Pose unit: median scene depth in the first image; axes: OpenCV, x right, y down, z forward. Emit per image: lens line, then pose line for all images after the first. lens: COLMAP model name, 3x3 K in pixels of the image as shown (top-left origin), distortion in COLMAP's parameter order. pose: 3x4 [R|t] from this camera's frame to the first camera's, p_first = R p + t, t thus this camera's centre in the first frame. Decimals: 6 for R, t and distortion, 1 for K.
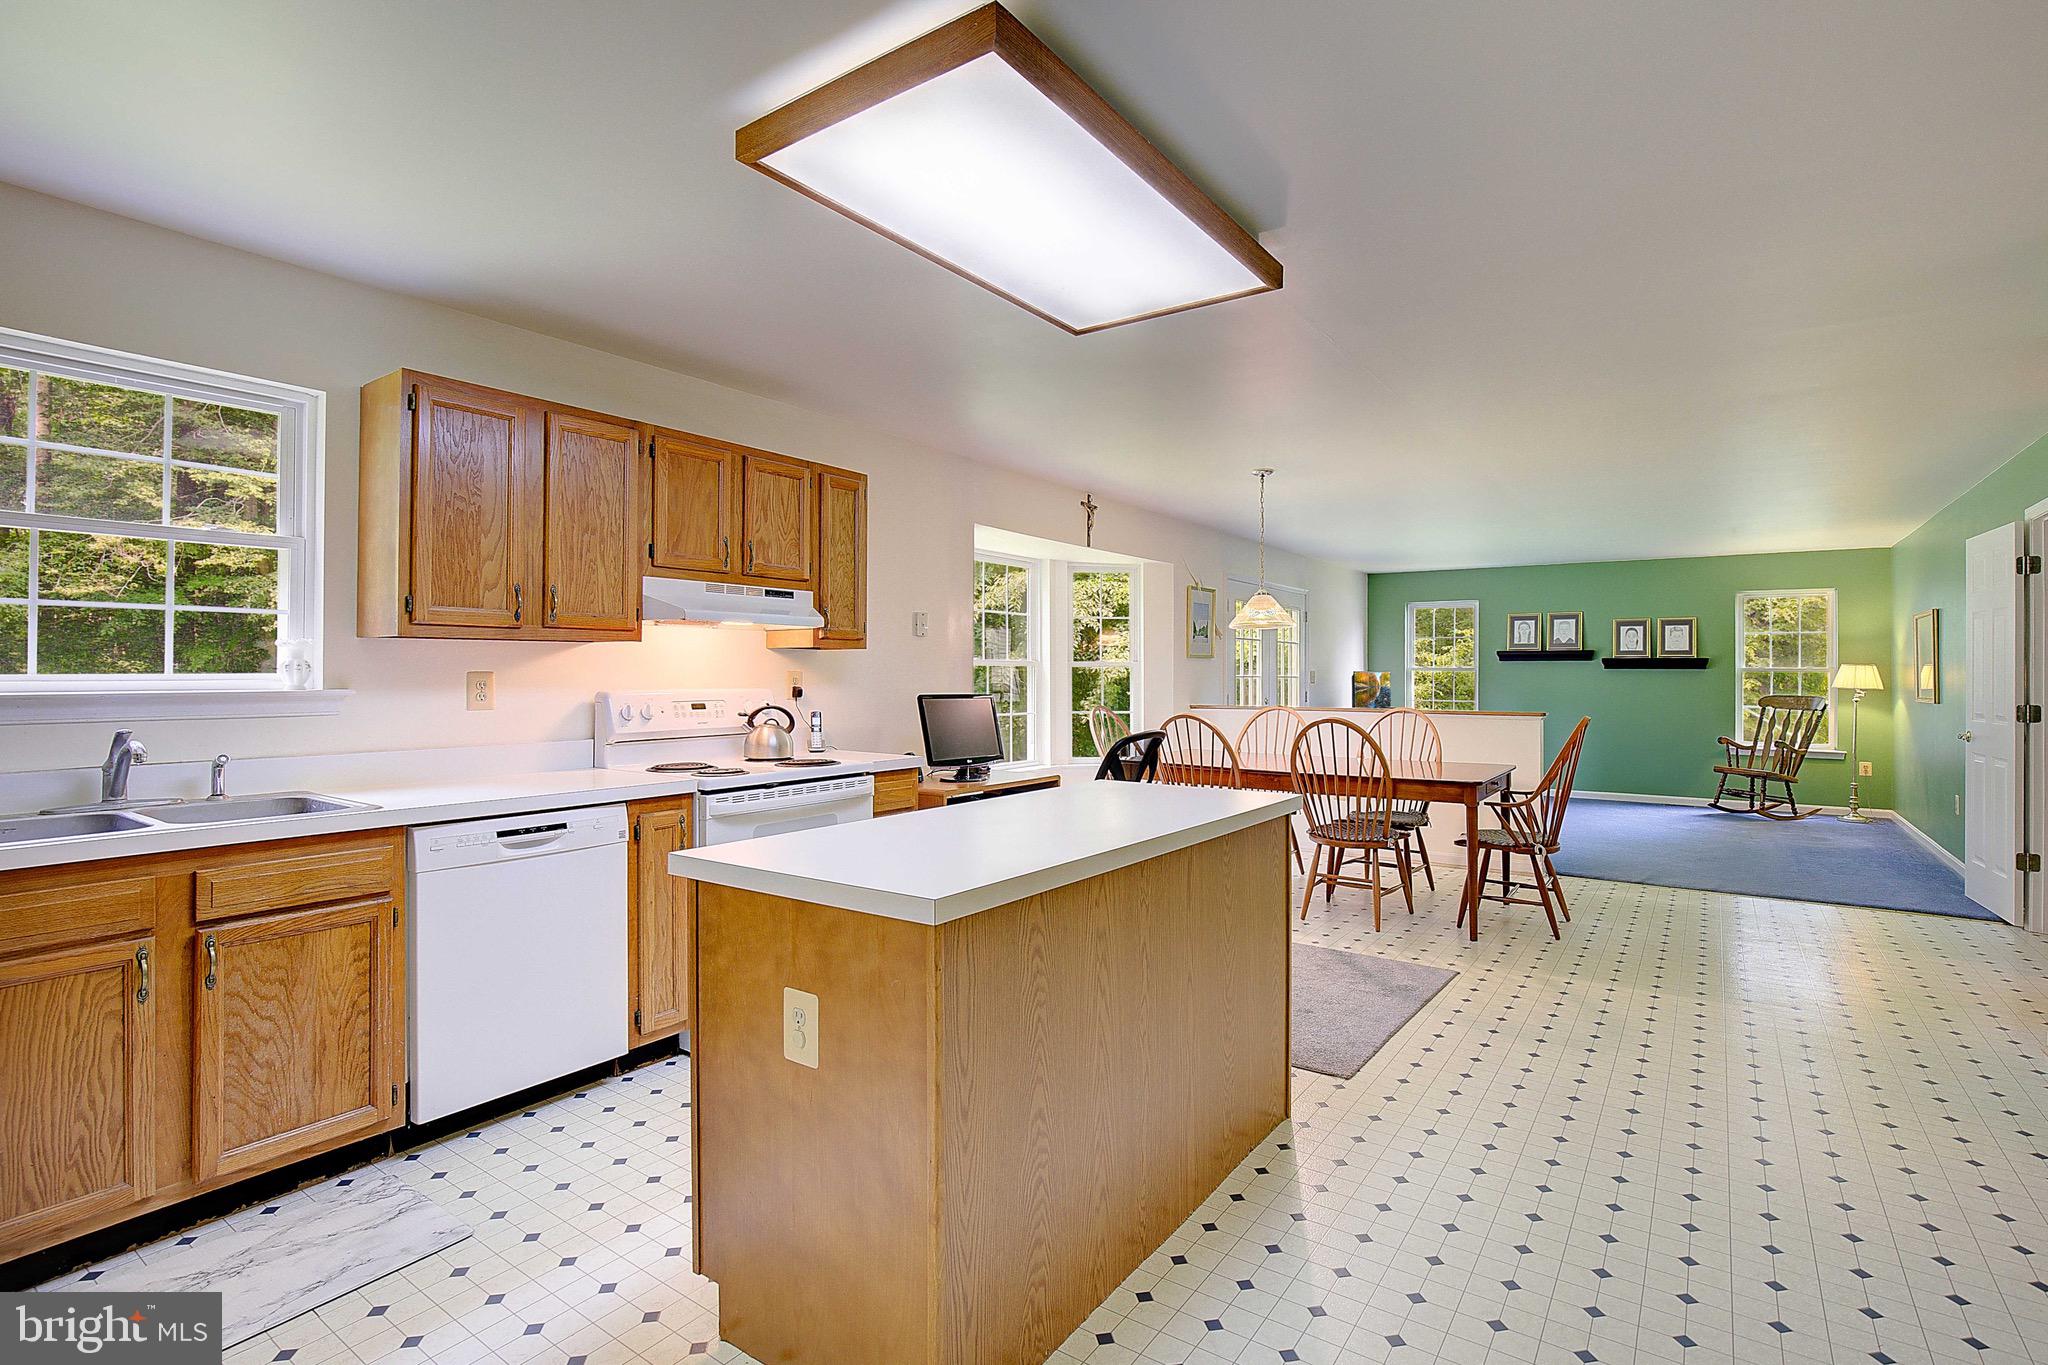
lens RADIAL K [[975.1, 0, 1049.1], [0, 975.1, 664.8], [0, 0, 1]] dist [-0.018264, 0.000169]
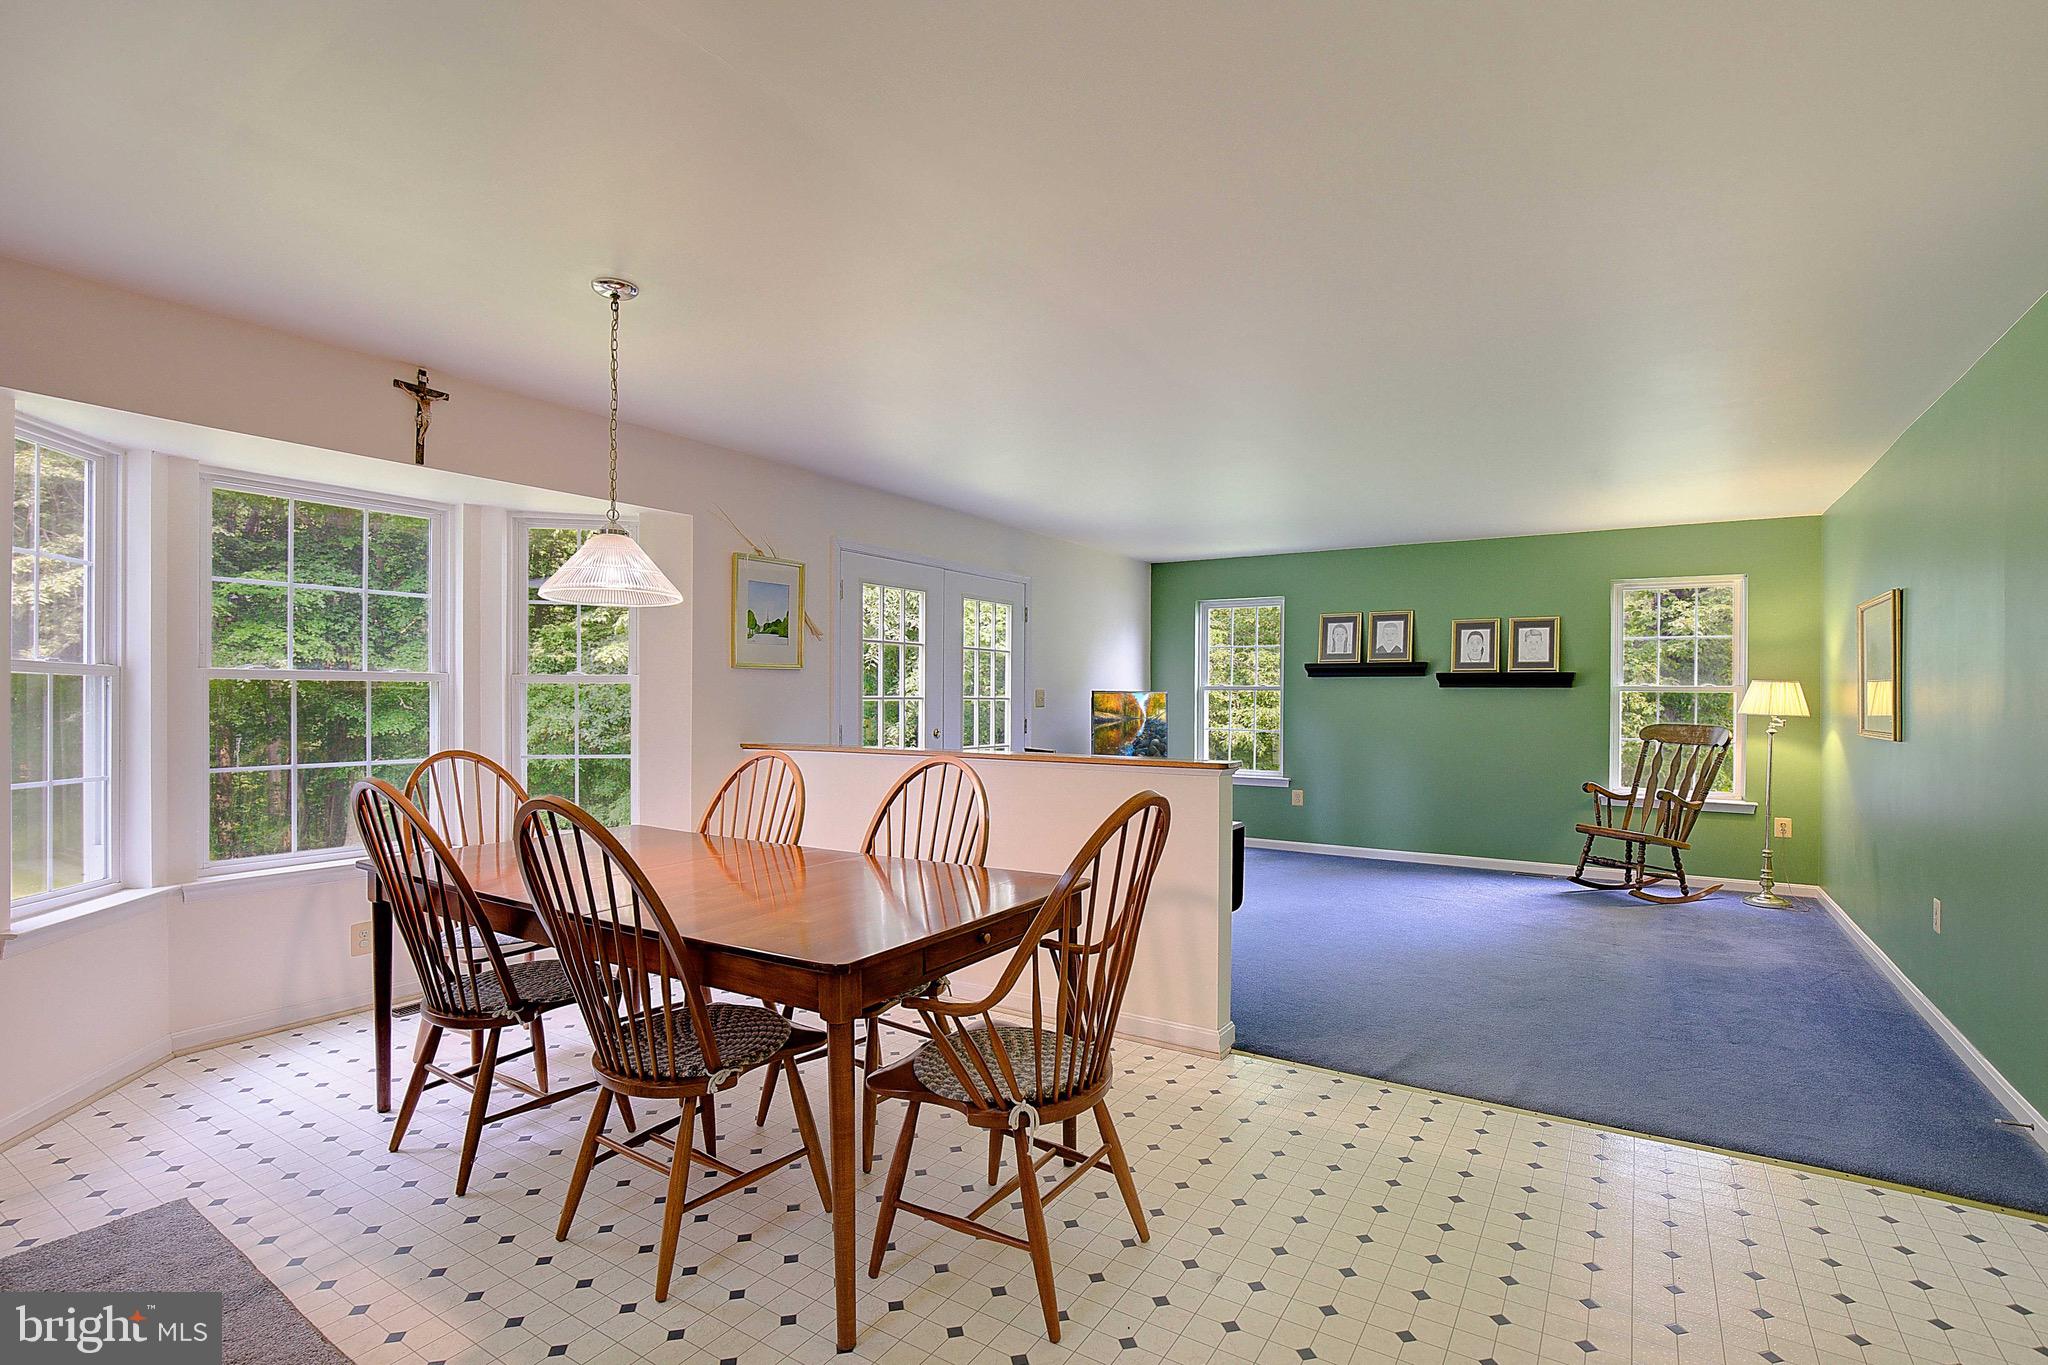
lens RADIAL K [[961.8, 0, 1028.1], [0, 961.8, 701.1], [0, 0, 1]] dist [-0.022289, -0.000160]
pose [[0.999368, -0.000677, 0.035532, 0.268173], [0.000103, 0.999869, 0.016176, 0.003261], [-0.035538, -0.016162, 0.999238, 0.324002]]
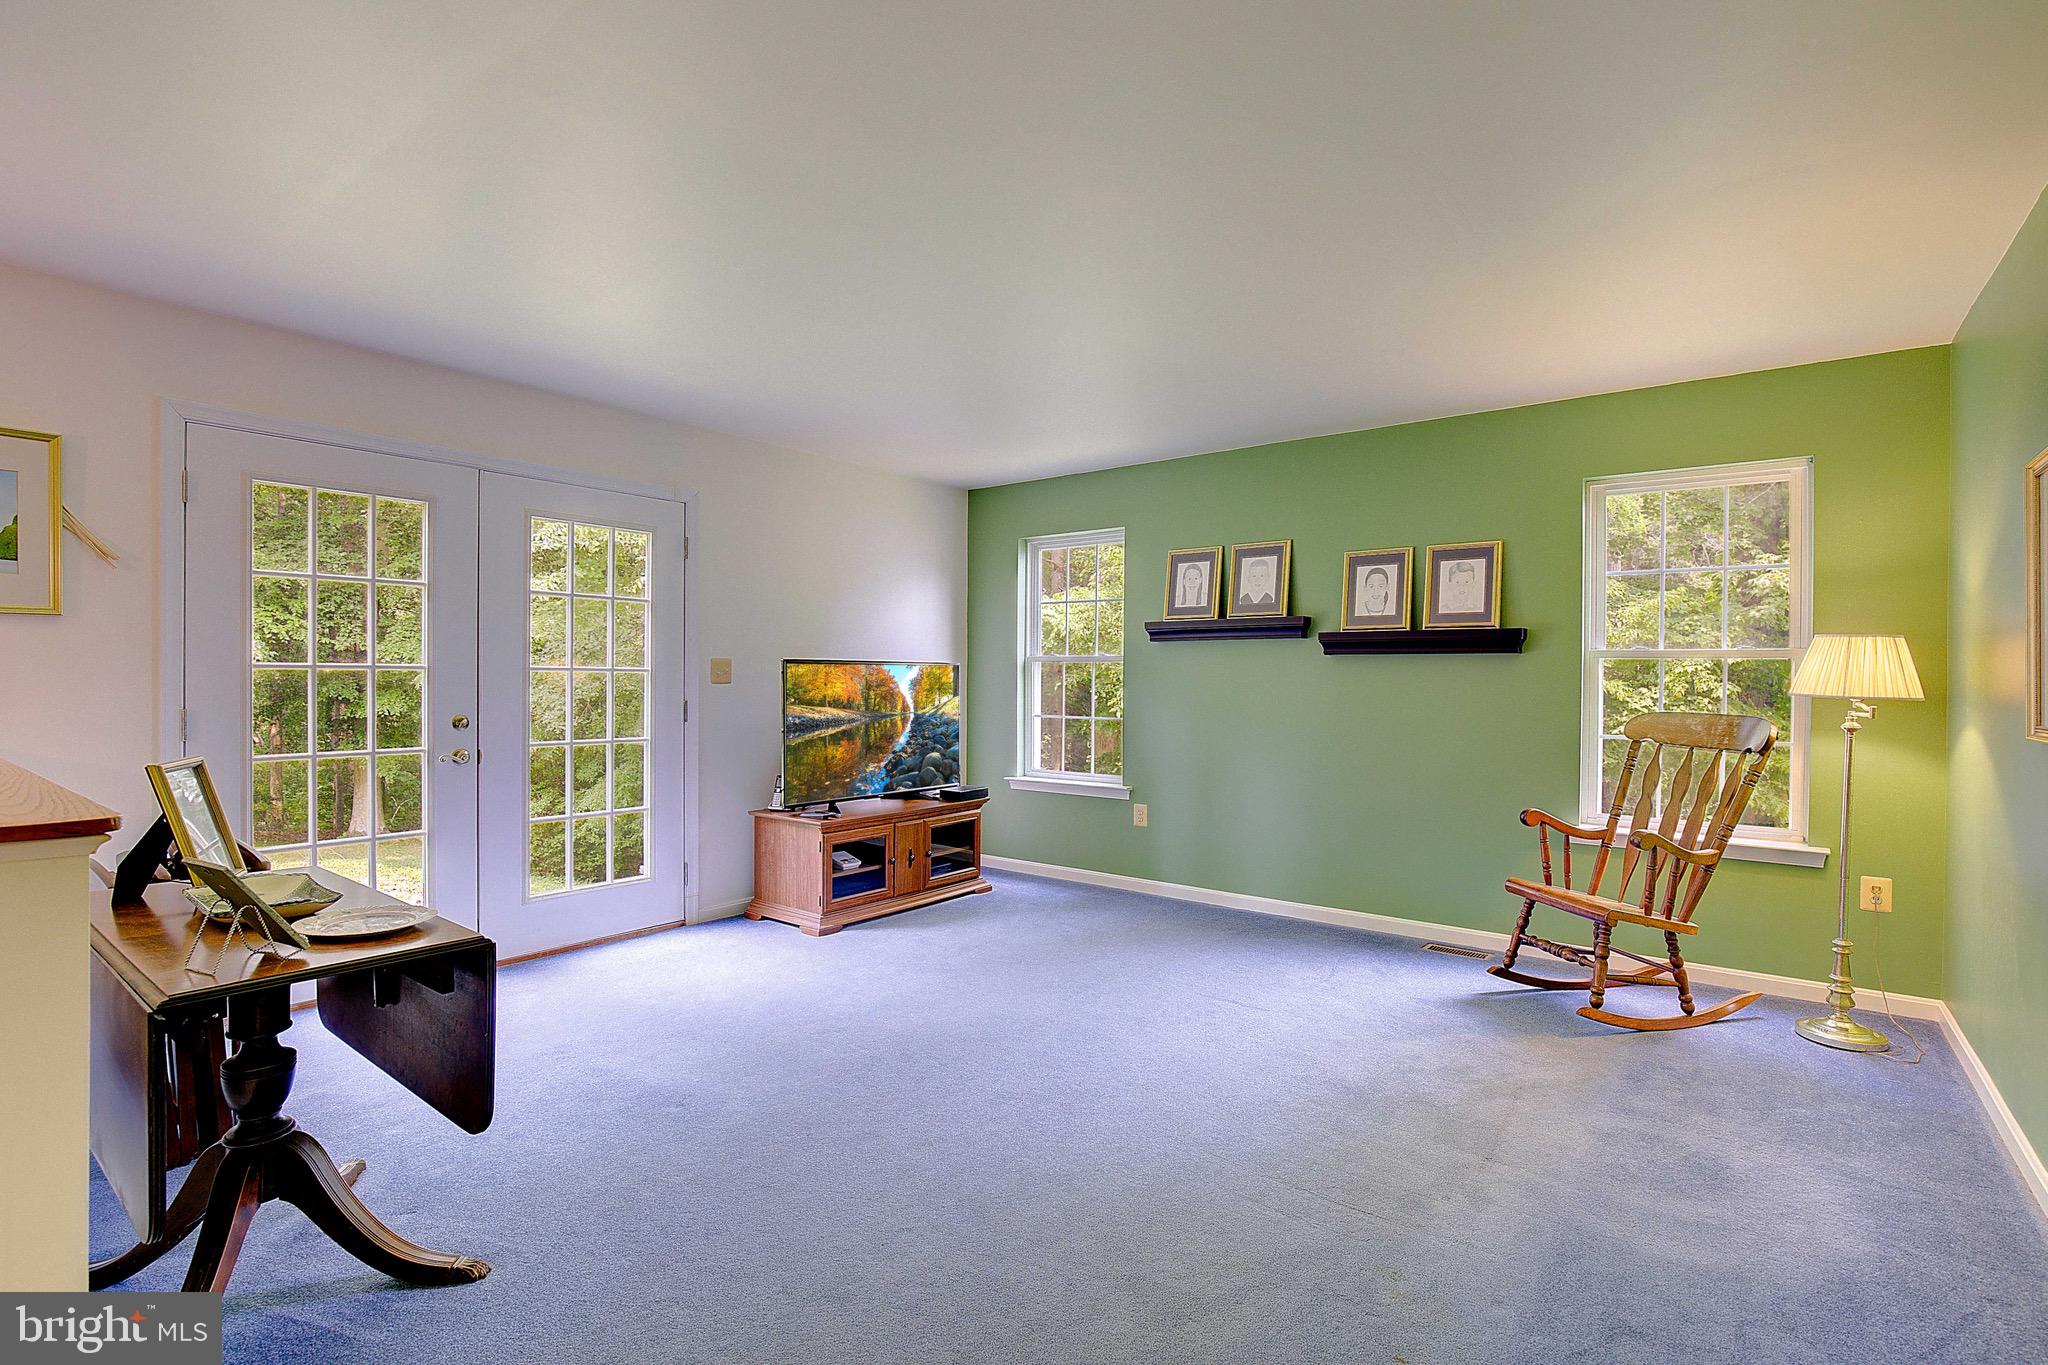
lens RADIAL K [[938.6, 0, 1042.5], [0, 938.6, 692.1], [0, 0, 1]] dist [-0.015767, 0.000296]
pose [[0.998720, 0.000095, -0.050576, 0.522861], [0.001144, 0.999700, 0.024468, 0.013063], [0.050563, -0.024495, 0.998420, 0.600737]]
